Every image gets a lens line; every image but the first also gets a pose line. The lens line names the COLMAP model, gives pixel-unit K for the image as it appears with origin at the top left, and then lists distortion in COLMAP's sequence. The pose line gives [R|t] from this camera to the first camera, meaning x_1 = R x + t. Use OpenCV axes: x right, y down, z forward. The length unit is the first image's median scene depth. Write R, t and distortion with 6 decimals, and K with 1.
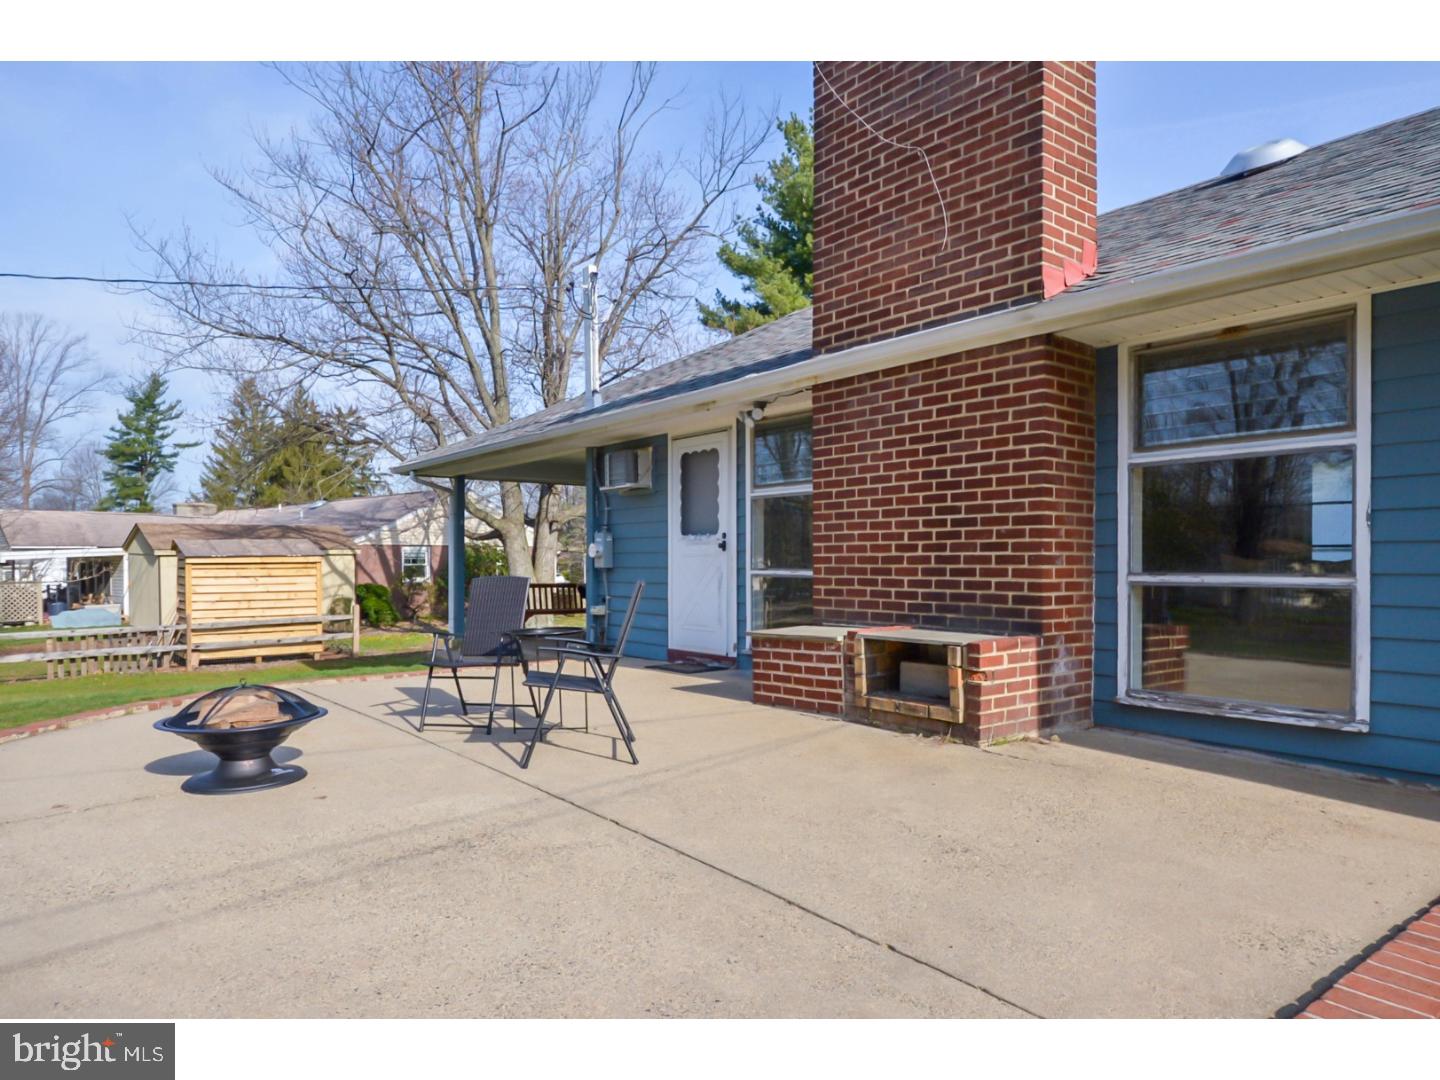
lens RADIAL K [[934.6, 0, 723.4], [0, 934.6, 583.5], [0, 0, 1]] dist [-0.001332, -0.000634]
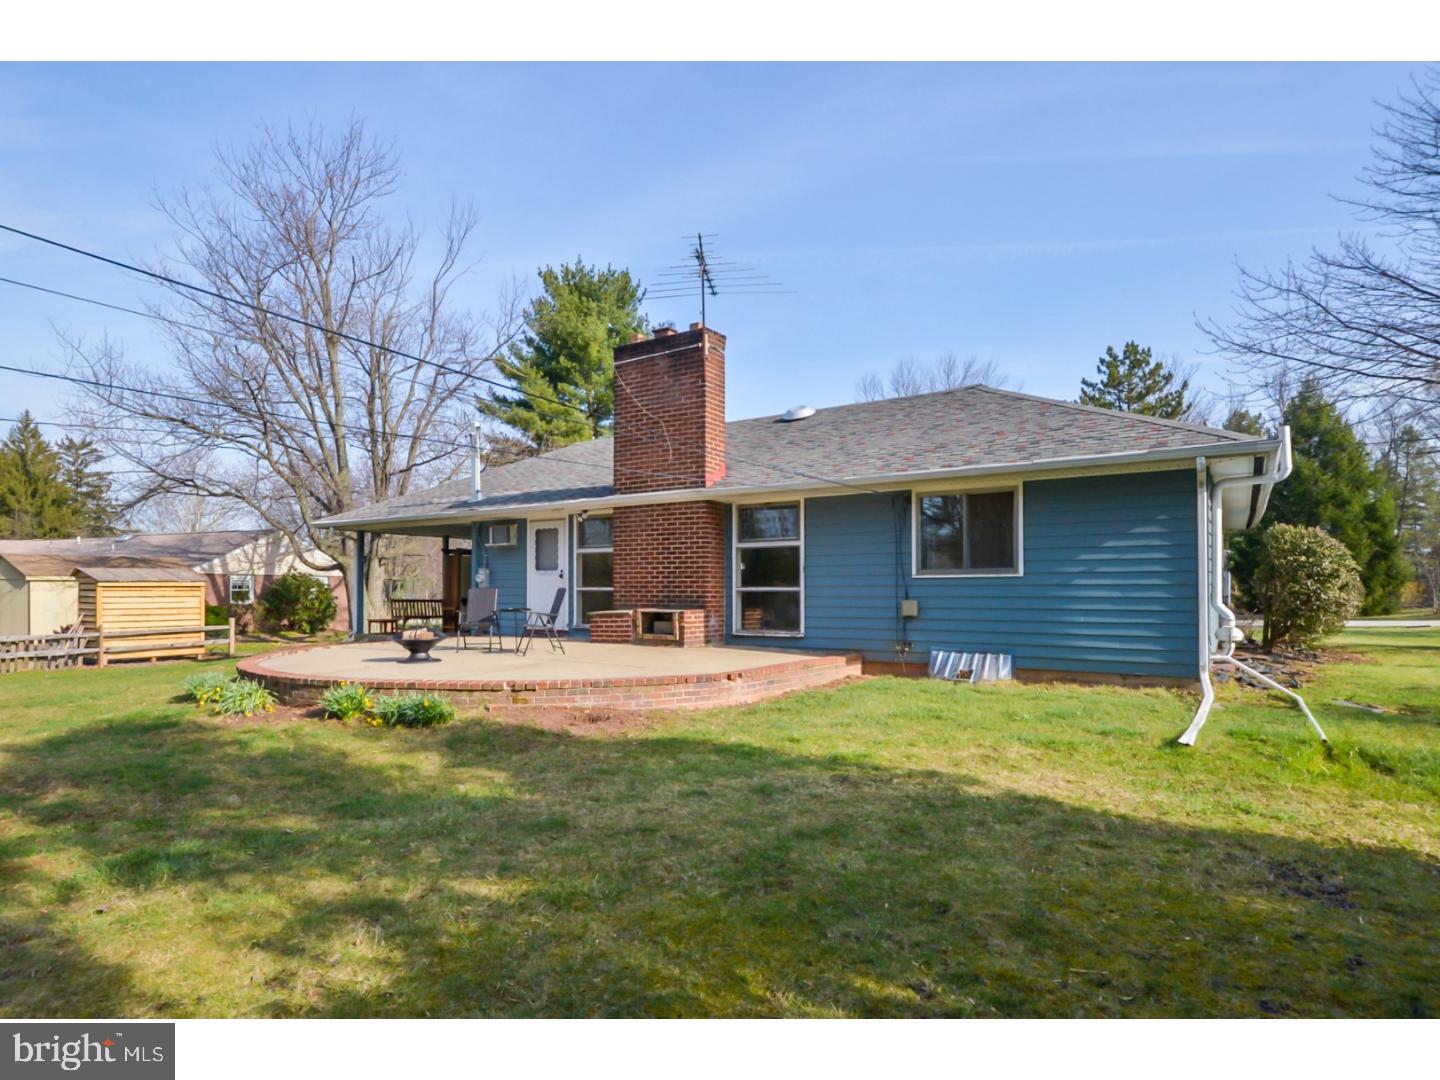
lens RADIAL K [[778.9, 0, 720.0], [0, 778.9, 594.7], [0, 0, 1]] dist [-0.000919, -0.000499]
pose [[0.948832, 0.002440, 0.315772, -0.181937], [0.003959, 0.999800, -0.019620, 0.030626], [-0.315757, 0.019867, 0.948632, -0.630385]]
